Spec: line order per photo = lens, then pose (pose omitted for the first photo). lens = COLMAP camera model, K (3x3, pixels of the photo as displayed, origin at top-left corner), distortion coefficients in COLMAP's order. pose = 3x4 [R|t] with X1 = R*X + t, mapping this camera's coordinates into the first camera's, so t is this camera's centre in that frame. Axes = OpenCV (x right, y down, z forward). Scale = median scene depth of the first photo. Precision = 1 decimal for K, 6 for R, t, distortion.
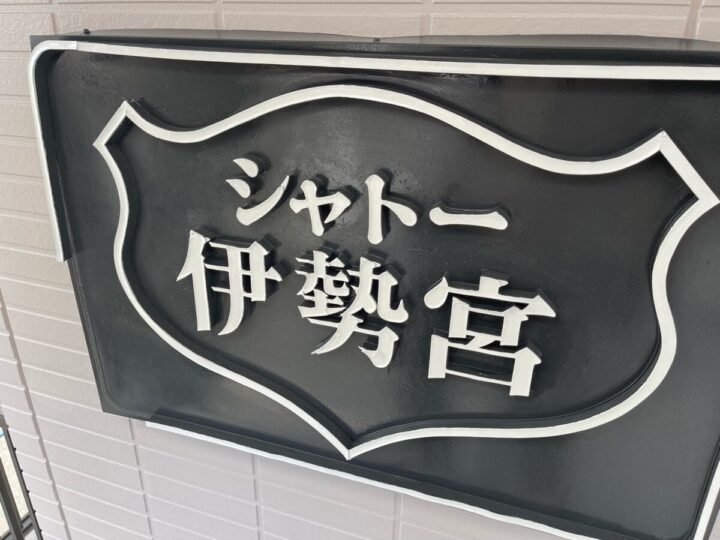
lens RADIAL K [[567.6, 0, 360.0], [0, 567.6, 270.0], [0, 0, 1]] dist [0.111307, -0.166297]
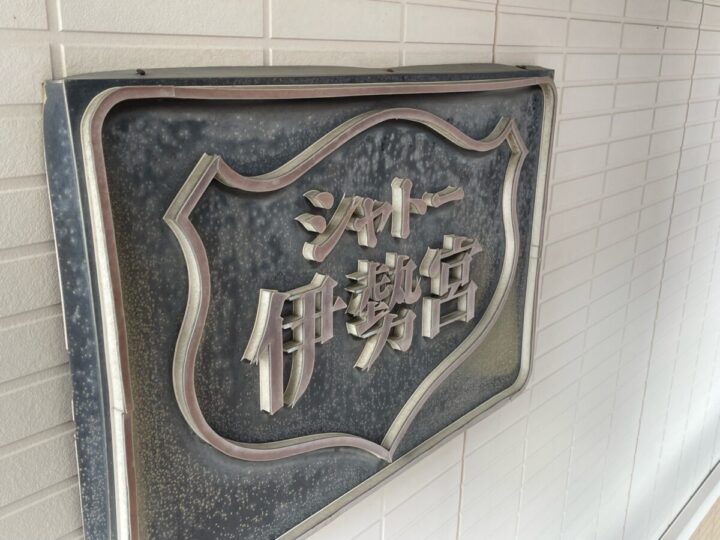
lens RADIAL K [[731.0, 0, 360.0], [0, 731.0, 270.0], [0, 0, 1]] dist [0.006054, 0.000223]
pose [[0.361379, -0.269935, 0.892491, -1.286078], [0.364796, 0.921812, 0.131093, -0.203854], [-0.858096, 0.278203, 0.431595, 0.435883]]
